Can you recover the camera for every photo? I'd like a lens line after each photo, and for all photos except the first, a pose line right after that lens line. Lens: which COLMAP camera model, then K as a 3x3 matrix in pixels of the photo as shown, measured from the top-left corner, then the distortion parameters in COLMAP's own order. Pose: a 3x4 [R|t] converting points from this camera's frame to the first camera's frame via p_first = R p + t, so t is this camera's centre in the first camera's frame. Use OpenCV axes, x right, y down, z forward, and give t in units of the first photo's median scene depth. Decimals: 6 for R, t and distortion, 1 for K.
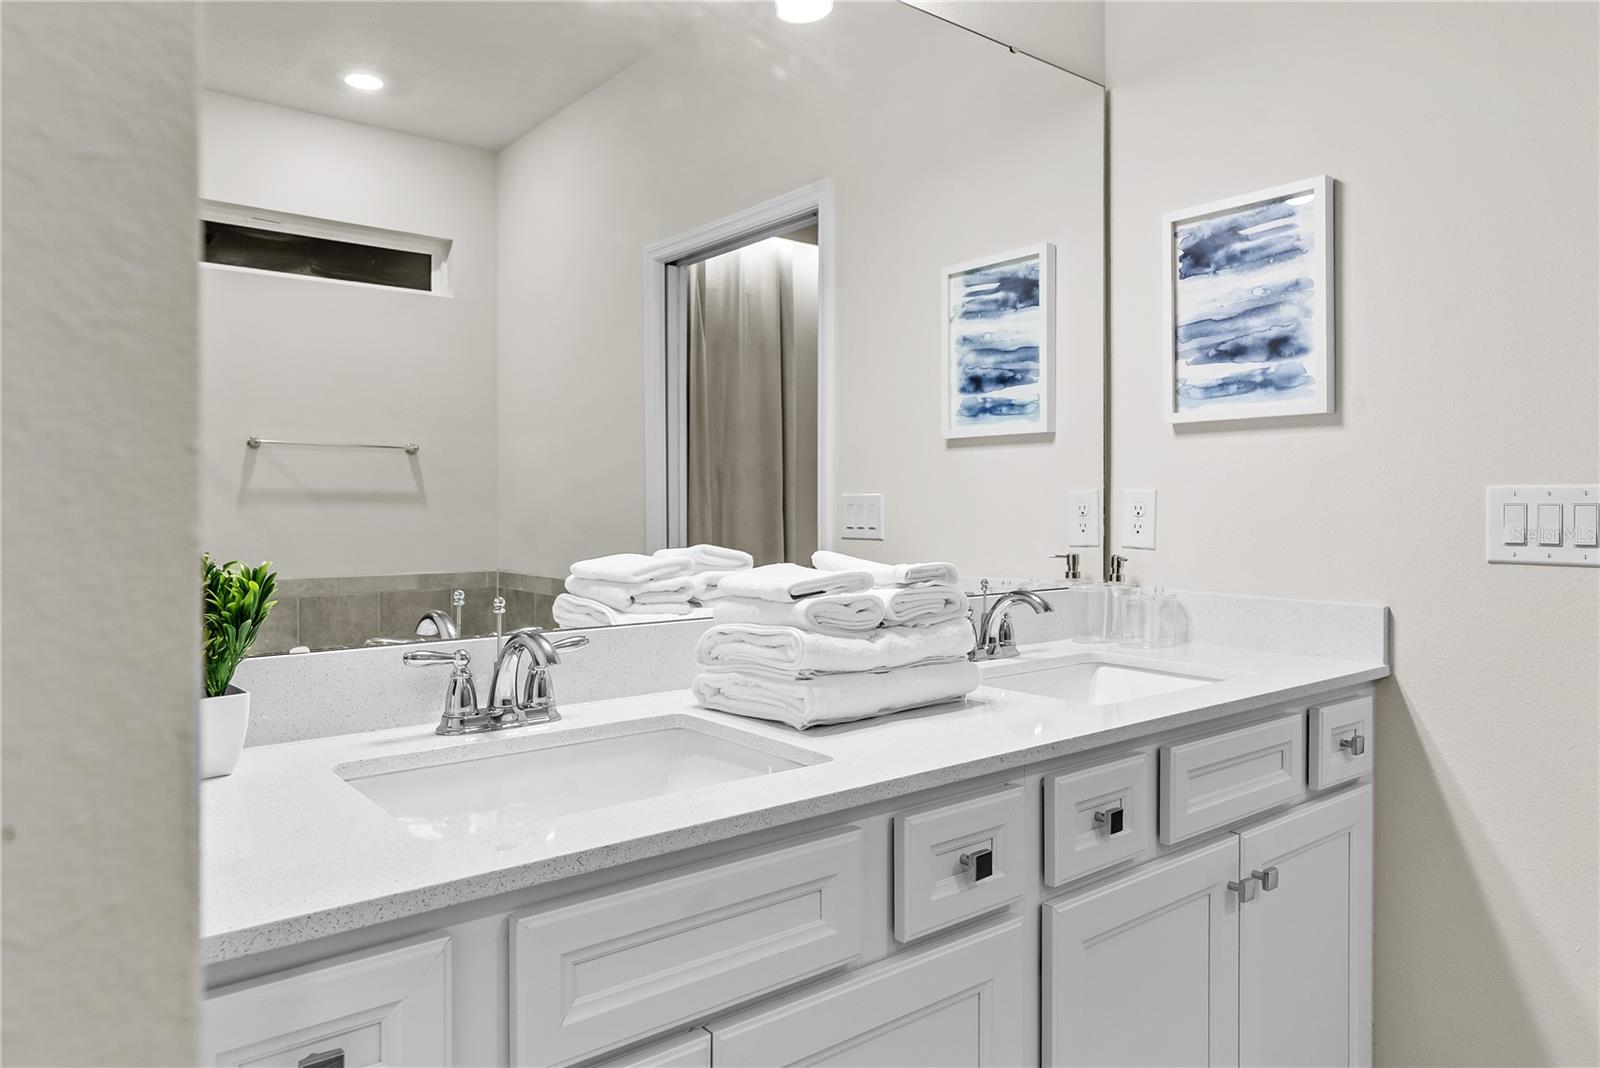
lens RADIAL K [[1060.6, 0, 803.2], [0, 1060.6, 514.6], [0, 0, 1]] dist [-0.001177, 0.002614]
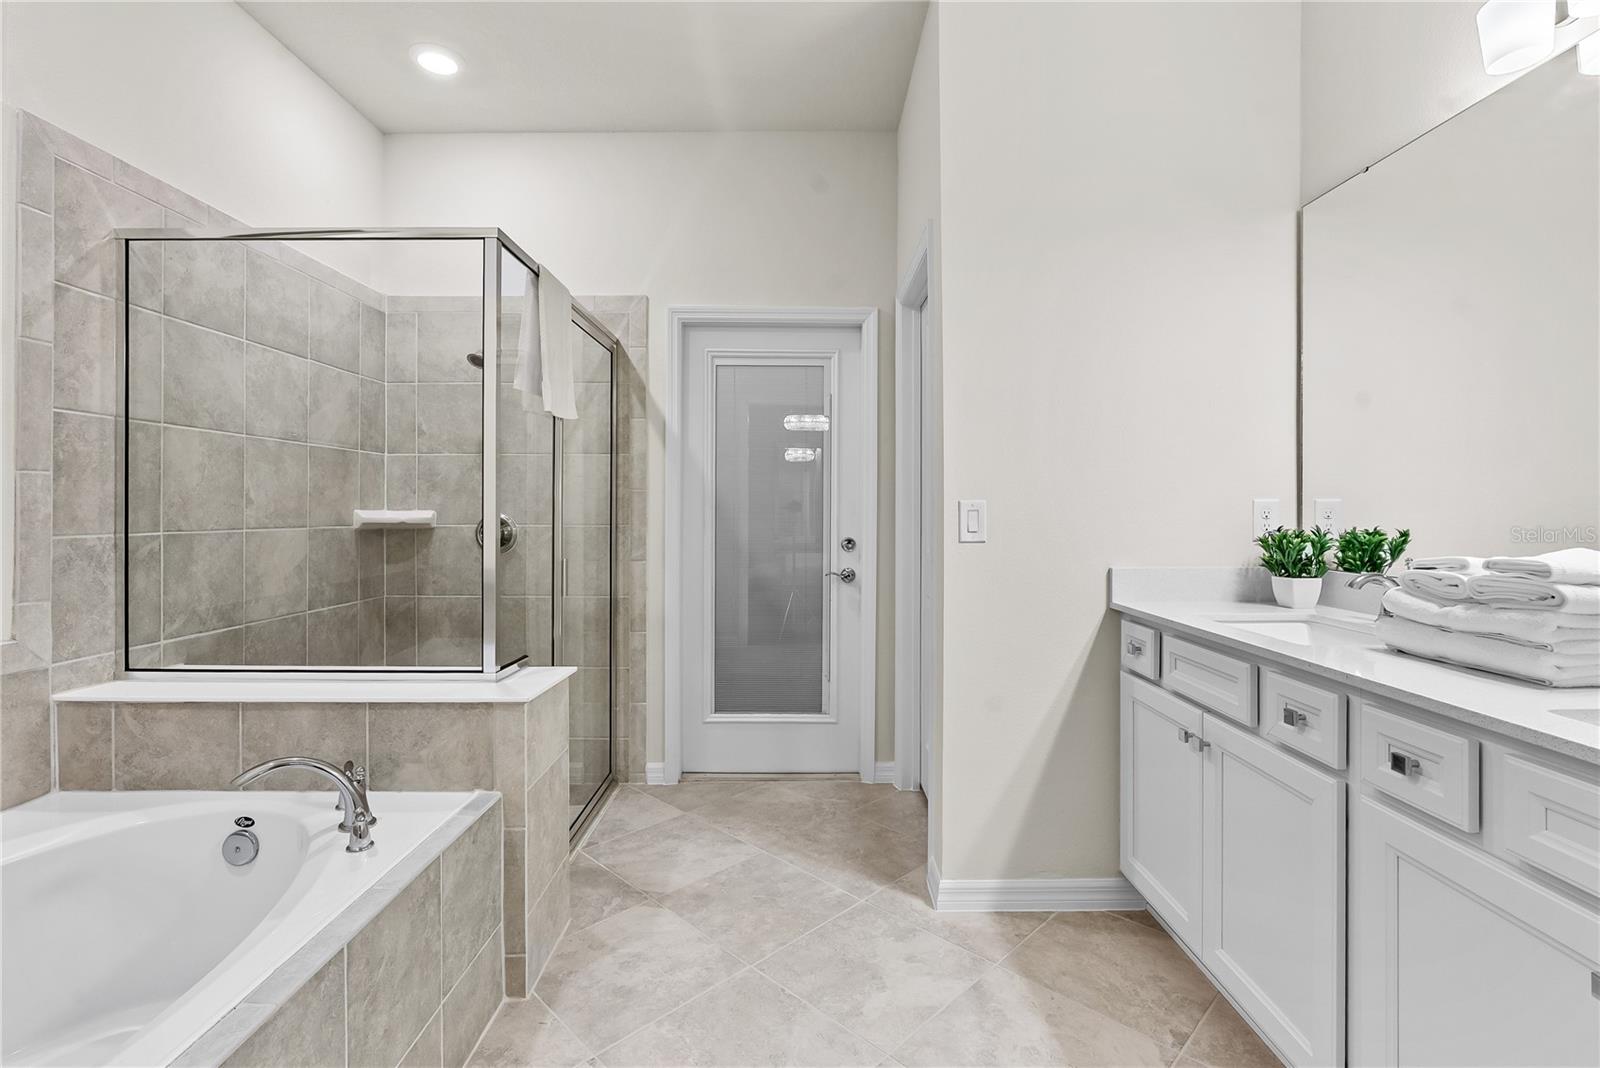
lens RADIAL K [[730.0, 0, 799.4], [0, 730.0, 519.3], [0, 0, 1]] dist [-0.001018, 0.000329]
pose [[-0.669384, 0.002212, -0.742914, 1.386767], [-0.007060, 0.999931, 0.009338, -0.000408], [0.742883, 0.011496, -0.669322, 1.032581]]
